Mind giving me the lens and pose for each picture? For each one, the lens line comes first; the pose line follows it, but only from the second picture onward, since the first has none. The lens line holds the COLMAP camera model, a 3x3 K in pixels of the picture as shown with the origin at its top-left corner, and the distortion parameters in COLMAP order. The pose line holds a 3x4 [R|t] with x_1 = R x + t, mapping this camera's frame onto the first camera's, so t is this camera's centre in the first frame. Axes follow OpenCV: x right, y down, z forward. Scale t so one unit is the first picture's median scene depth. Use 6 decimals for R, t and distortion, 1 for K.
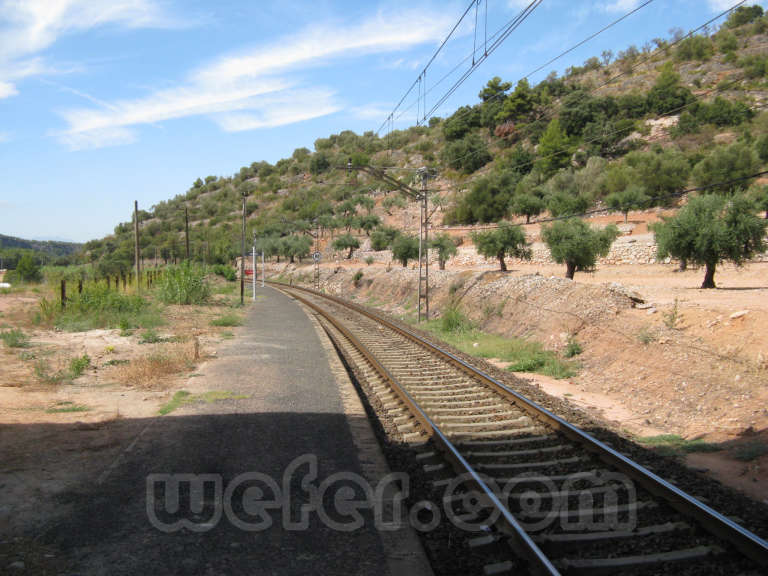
lens RADIAL K [[793.4, 0, 384.0], [0, 793.4, 288.0], [0, 0, 1]] dist [-0.170678, 0.135050]
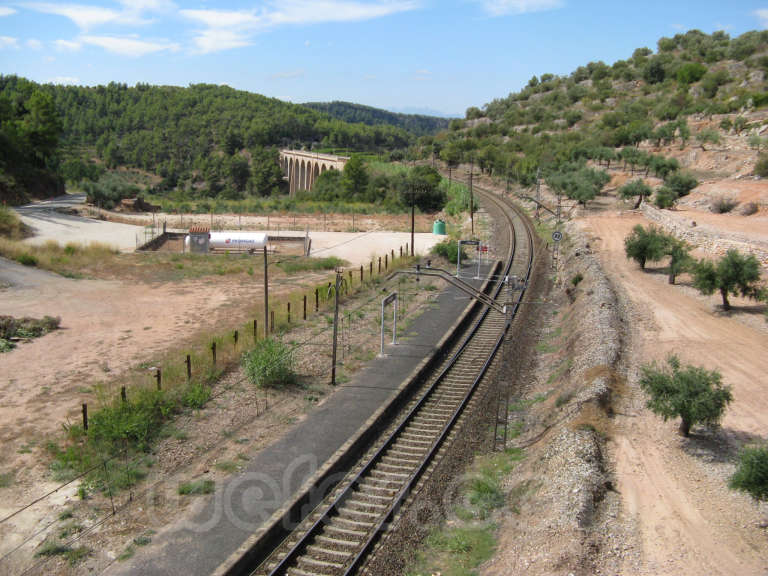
lens RADIAL K [[793.4, 0, 384.0], [0, 793.4, 288.0], [0, 0, 1]] dist [-0.170678, 0.135050]
pose [[0.899672, 0.117027, -0.420588, 0.051018], [-0.050641, 0.984873, 0.165714, -0.049460], [0.433619, -0.127789, 0.891989, 0.036921]]
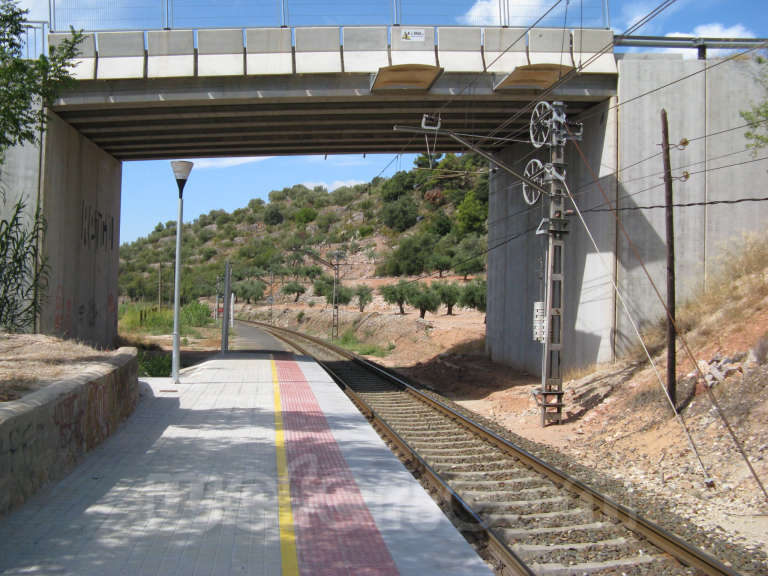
lens RADIAL K [[793.4, 0, 384.0], [0, 793.4, 288.0], [0, 0, 1]] dist [-0.170678, 0.135050]
pose [[0.997641, 0.026668, 0.063255, 0.008270], [-0.023144, 0.998173, -0.055810, 0.004092], [-0.064627, 0.054215, 0.996436, -0.134894]]
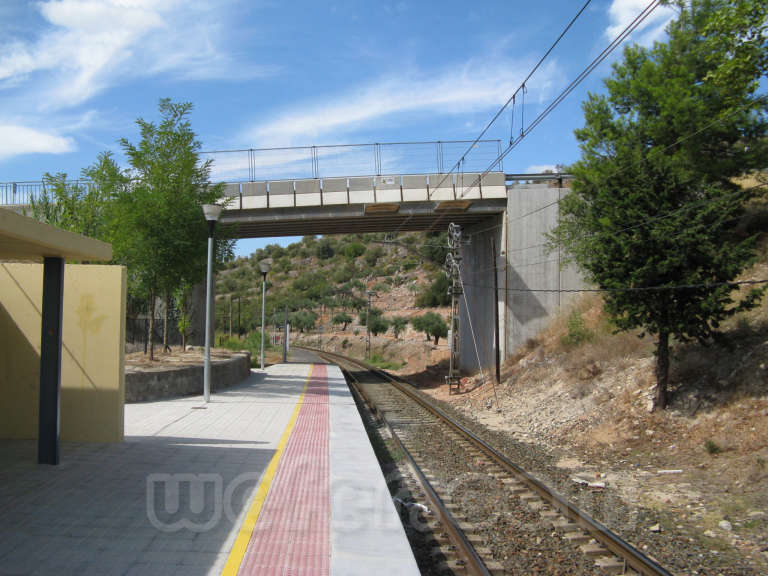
lens RADIAL K [[793.4, 0, 384.0], [0, 793.4, 288.0], [0, 0, 1]] dist [-0.170678, 0.135050]
pose [[0.999780, 0.020273, -0.005349, 0.018979], [-0.020672, 0.995716, -0.090125, 0.007125], [0.003499, 0.090216, 0.995916, -0.223404]]
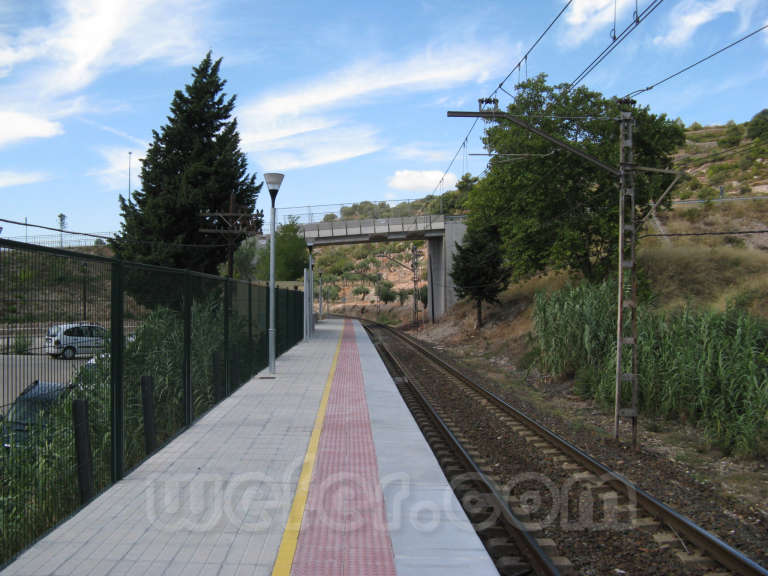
lens RADIAL K [[793.4, 0, 384.0], [0, 793.4, 288.0], [0, 0, 1]] dist [-0.170678, 0.135050]
pose [[0.999570, 0.001138, -0.029307, 0.030902], [-0.002629, 0.998702, -0.050872, 0.013598], [0.029211, 0.050927, 0.998275, -0.411154]]
